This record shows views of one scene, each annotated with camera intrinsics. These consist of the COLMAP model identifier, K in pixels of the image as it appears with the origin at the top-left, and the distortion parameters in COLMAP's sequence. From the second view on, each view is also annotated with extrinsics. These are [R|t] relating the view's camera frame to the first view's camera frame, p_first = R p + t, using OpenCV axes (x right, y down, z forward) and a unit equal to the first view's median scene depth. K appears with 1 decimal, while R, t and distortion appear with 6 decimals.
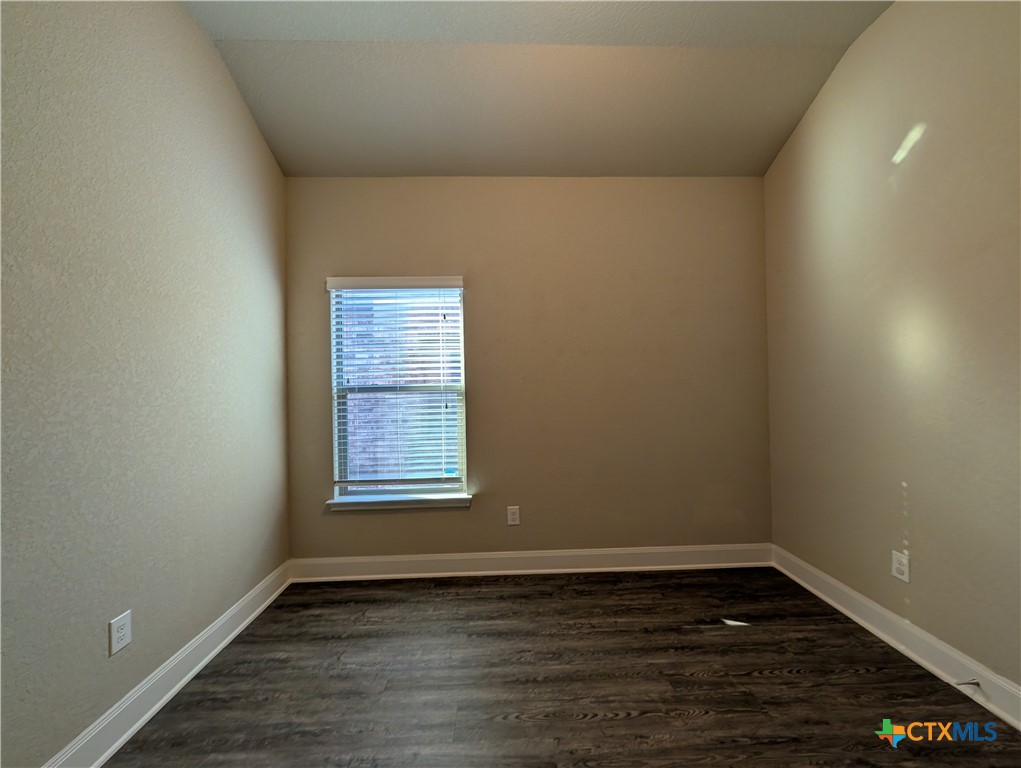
lens RADIAL K [[392.4, 0, 512.0], [0, 392.4, 381.4], [0, 0, 1]] dist [0.001414, 0.000299]
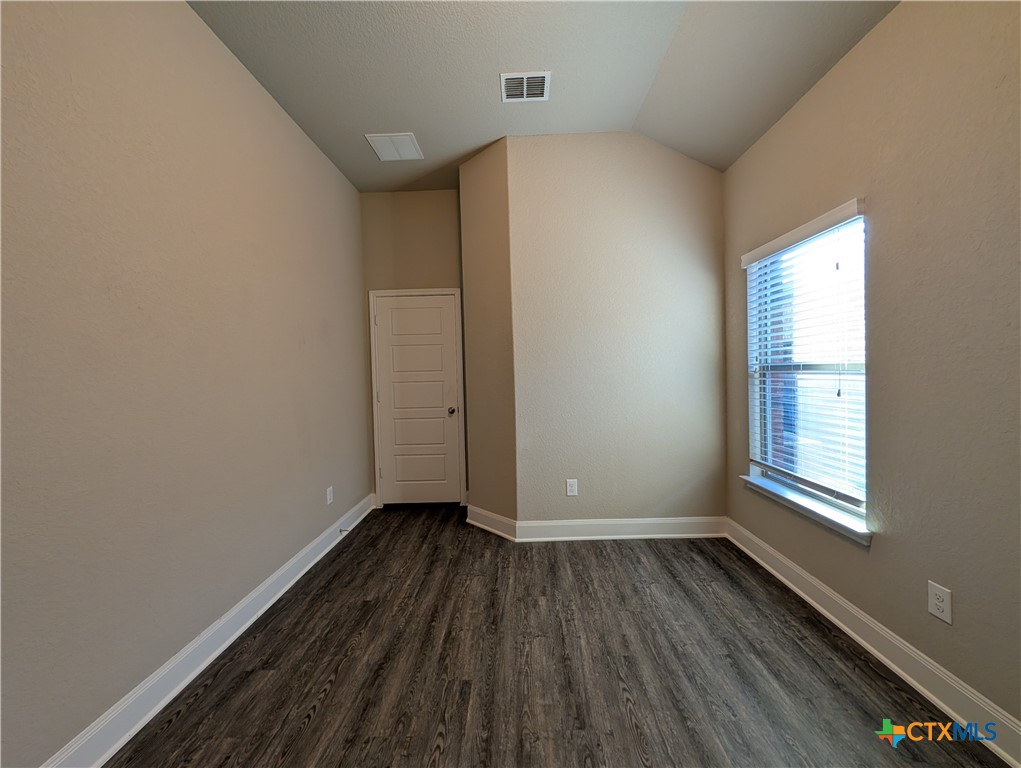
lens RADIAL K [[392.4, 0, 512.0], [0, 392.4, 381.4], [0, 0, 1]] dist [0.001414, 0.000299]
pose [[-0.048322, 0.046610, -0.997744, 0.681655], [0.033818, 0.998414, 0.045003, -0.011792], [0.998259, -0.031567, -0.049822, 0.531884]]
